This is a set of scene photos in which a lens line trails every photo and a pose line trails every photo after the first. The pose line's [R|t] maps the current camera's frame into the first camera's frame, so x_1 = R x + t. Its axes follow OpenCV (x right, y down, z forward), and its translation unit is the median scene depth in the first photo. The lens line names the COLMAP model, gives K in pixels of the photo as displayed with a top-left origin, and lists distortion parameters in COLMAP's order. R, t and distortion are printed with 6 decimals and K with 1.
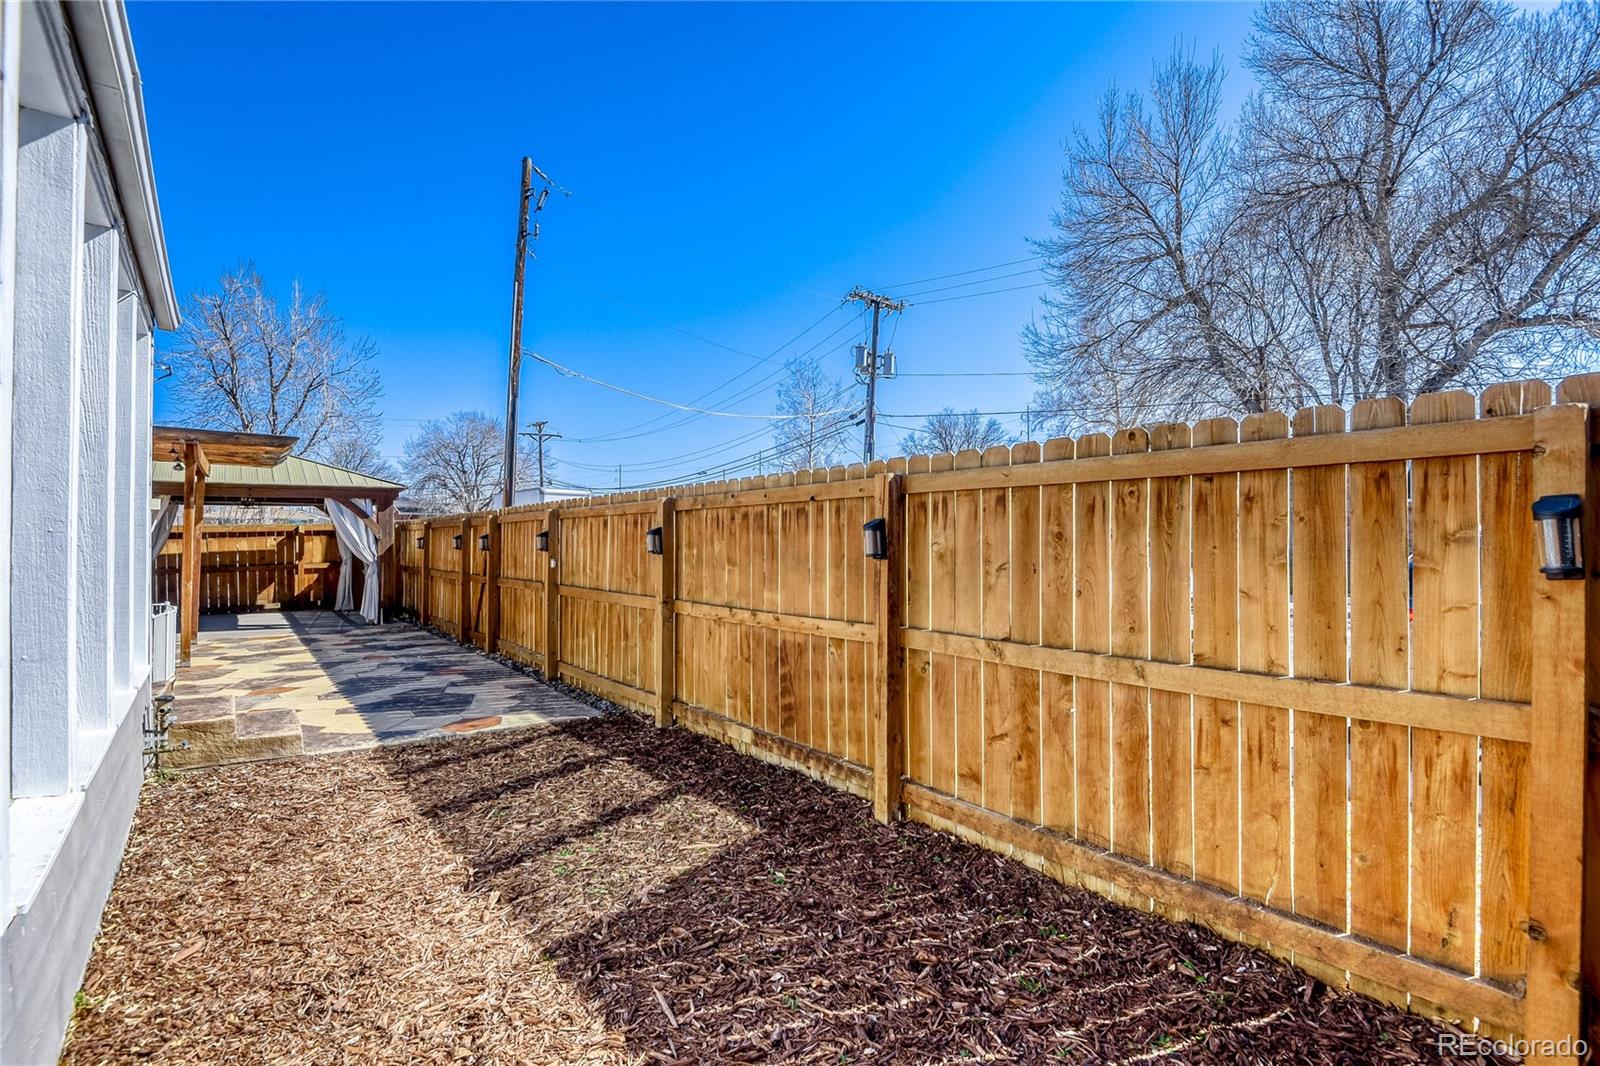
lens RADIAL K [[755.2, 0, 783.2], [0, 755.2, 535.4], [0, 0, 1]] dist [-0.011366, -0.006270]
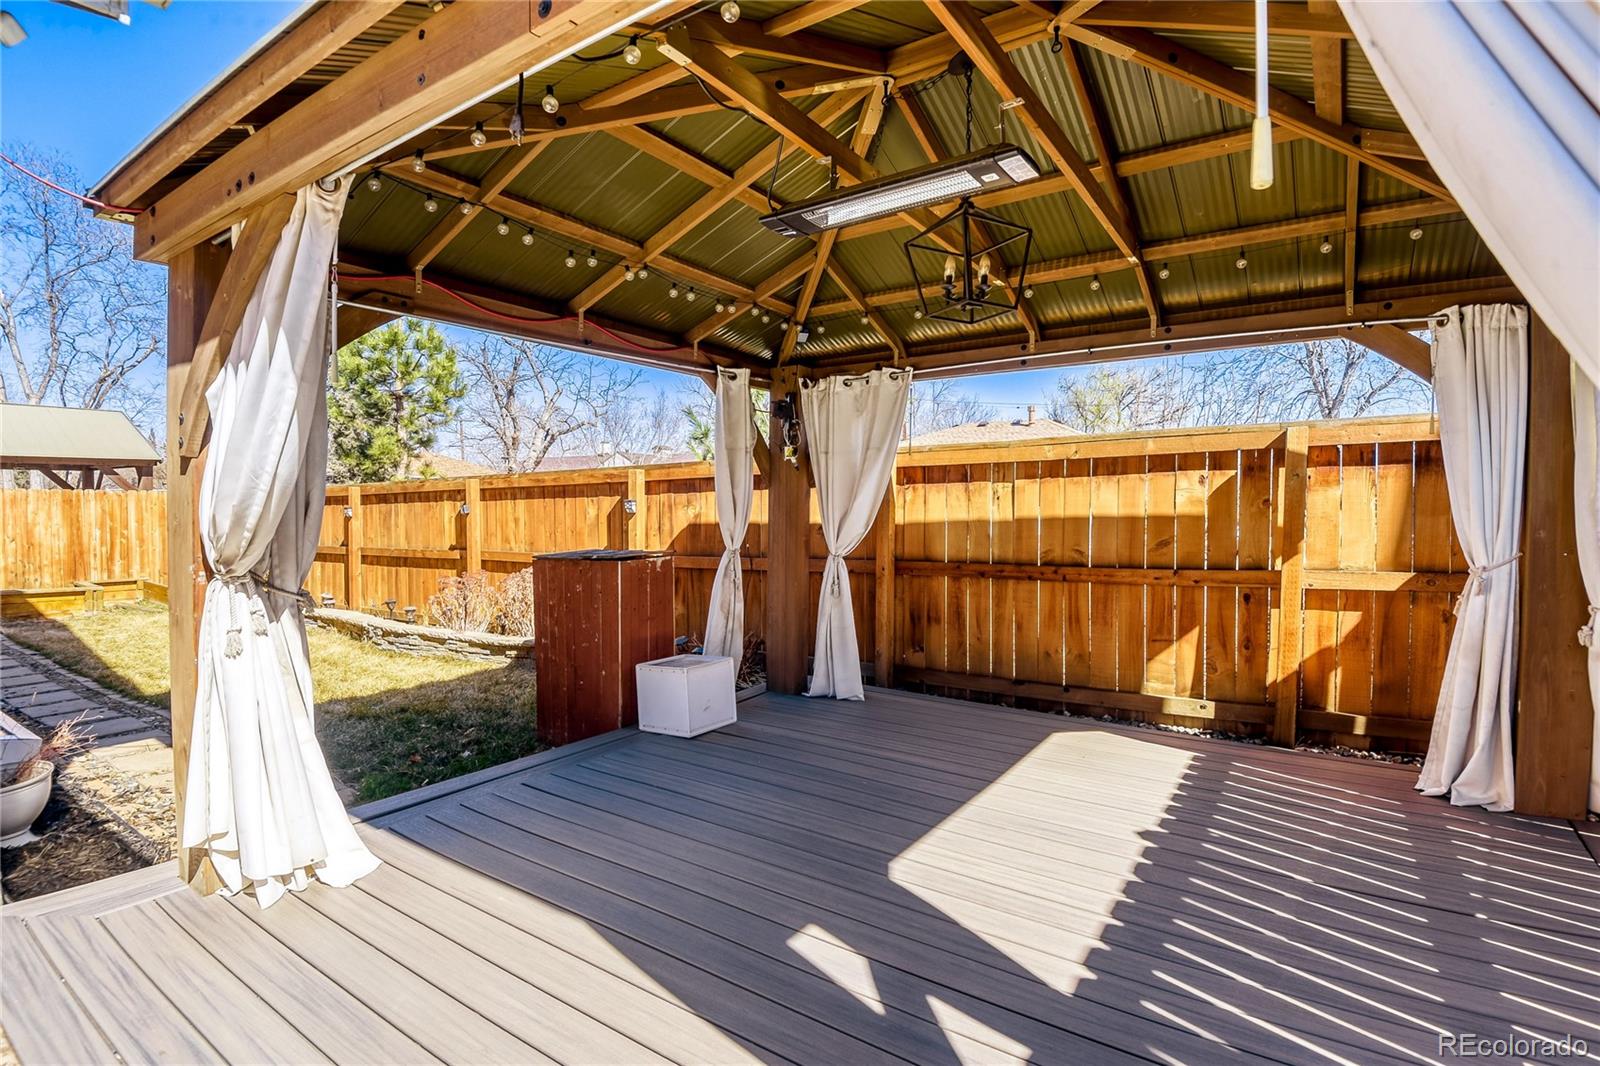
lens RADIAL K [[755.2, 0, 803.9], [0, 755.2, 523.8], [0, 0, 1]] dist [-0.011366, -0.006270]
pose [[0.335965, 0.021022, -0.941640, -0.451590], [0.000519, 0.999747, 0.022504, 0.015417], [0.941874, -0.008049, 0.335869, 0.750203]]
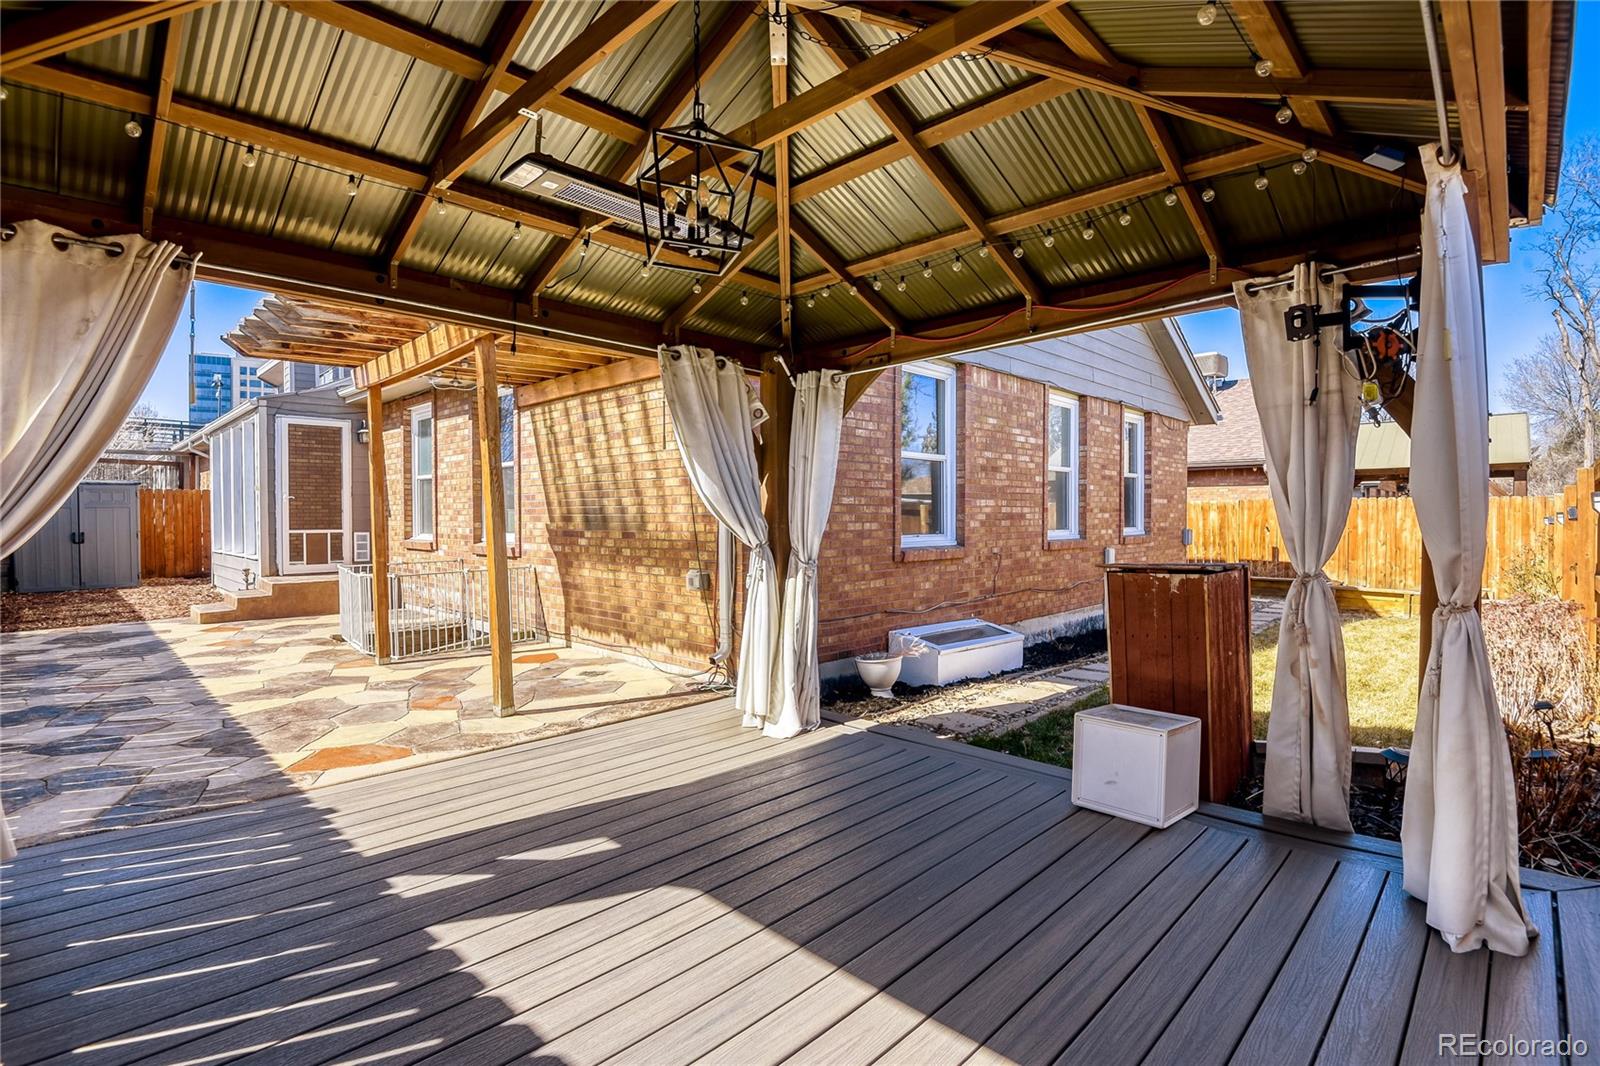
lens RADIAL K [[755.2, 0, 764.6], [0, 755.2, 527.3], [0, 0, 1]] dist [-0.011366, -0.006270]
pose [[-0.992158, 0.005470, -0.124868, -0.628563], [0.004615, 0.999964, 0.007136, 0.020375], [0.124903, 0.006504, -0.992148, 1.026779]]
